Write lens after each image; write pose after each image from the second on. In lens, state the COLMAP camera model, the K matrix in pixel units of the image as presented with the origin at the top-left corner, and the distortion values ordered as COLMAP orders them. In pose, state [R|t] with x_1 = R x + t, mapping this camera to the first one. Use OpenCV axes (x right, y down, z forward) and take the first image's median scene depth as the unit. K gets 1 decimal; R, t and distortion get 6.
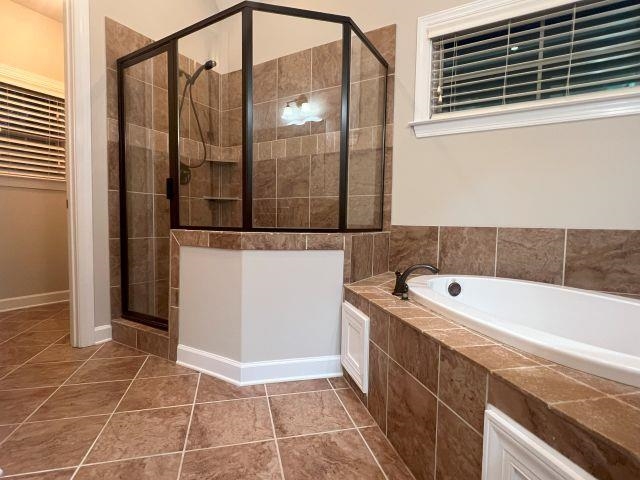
lens RADIAL K [[346.2, 0, 315.3], [0, 346.2, 243.1], [0, 0, 1]] dist [0.004276, -0.001652]
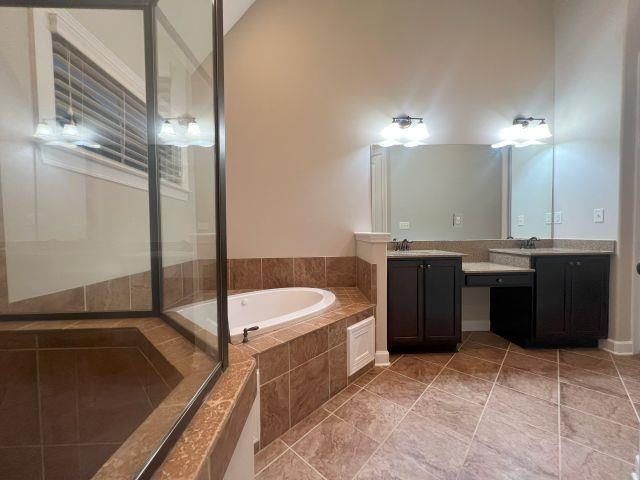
lens RADIAL K [[257.4, 0, 321.7], [0, 257.4, 241.3], [0, 0, 1]] dist [0.001570, -0.000371]
pose [[-0.553070, -0.043045, 0.832022, -0.484943], [0.052486, 0.994881, 0.086360, -0.194675], [-0.831480, 0.091432, -0.547980, 0.964042]]
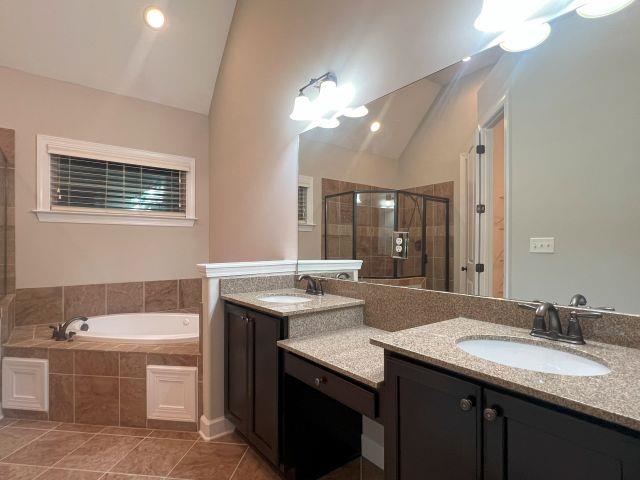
lens RADIAL K [[346.2, 0, 318.3], [0, 346.2, 244.3], [0, 0, 1]] dist [0.004276, -0.001652]
pose [[0.362814, -0.015368, 0.931735, -0.647322], [0.061951, 0.998050, -0.007662, -0.161140], [-0.929800, 0.060501, 0.363059, -0.546737]]
